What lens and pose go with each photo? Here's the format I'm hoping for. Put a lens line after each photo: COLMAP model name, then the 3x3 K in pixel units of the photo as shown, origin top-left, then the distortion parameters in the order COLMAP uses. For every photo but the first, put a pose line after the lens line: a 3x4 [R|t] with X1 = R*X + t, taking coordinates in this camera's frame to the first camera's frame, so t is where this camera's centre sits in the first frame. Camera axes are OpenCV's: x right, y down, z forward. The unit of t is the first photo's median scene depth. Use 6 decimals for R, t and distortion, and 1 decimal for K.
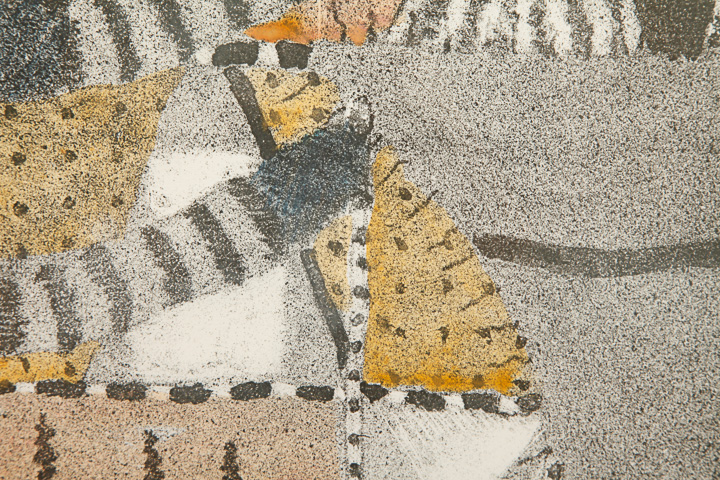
lens RADIAL K [[2192.1, 0, 360.1], [0, 2192.1, 239.6], [0, 0, 1]] dist [0.449199, 0.000000]
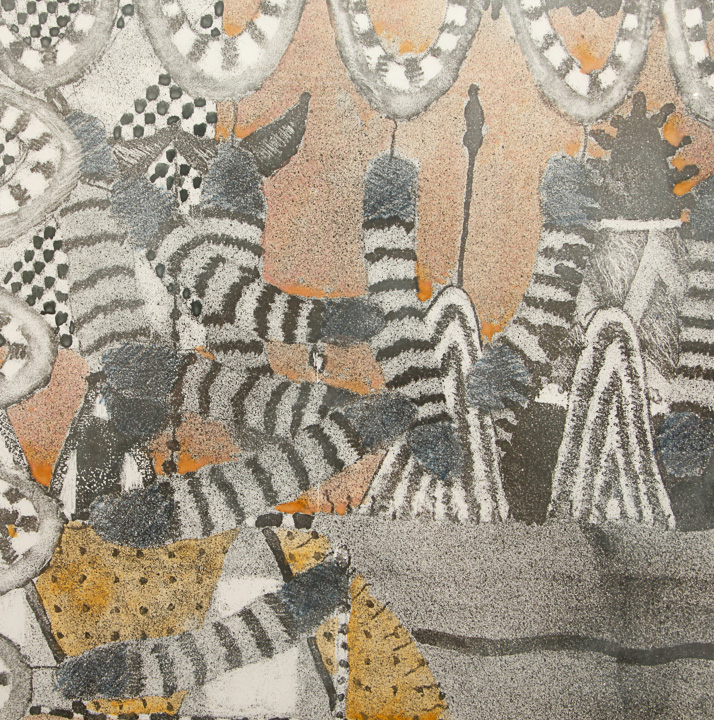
lens RADIAL K [[769.4, 0, 356.2], [0, 769.4, 359.1], [0, 0, 1]] dist [0.024677, 0.000000]
pose [[0.998116, -0.008378, 0.060788, -0.024213], [0.021375, 0.976060, -0.216450, -0.075672], [-0.057519, 0.217342, 0.974399, 0.382991]]
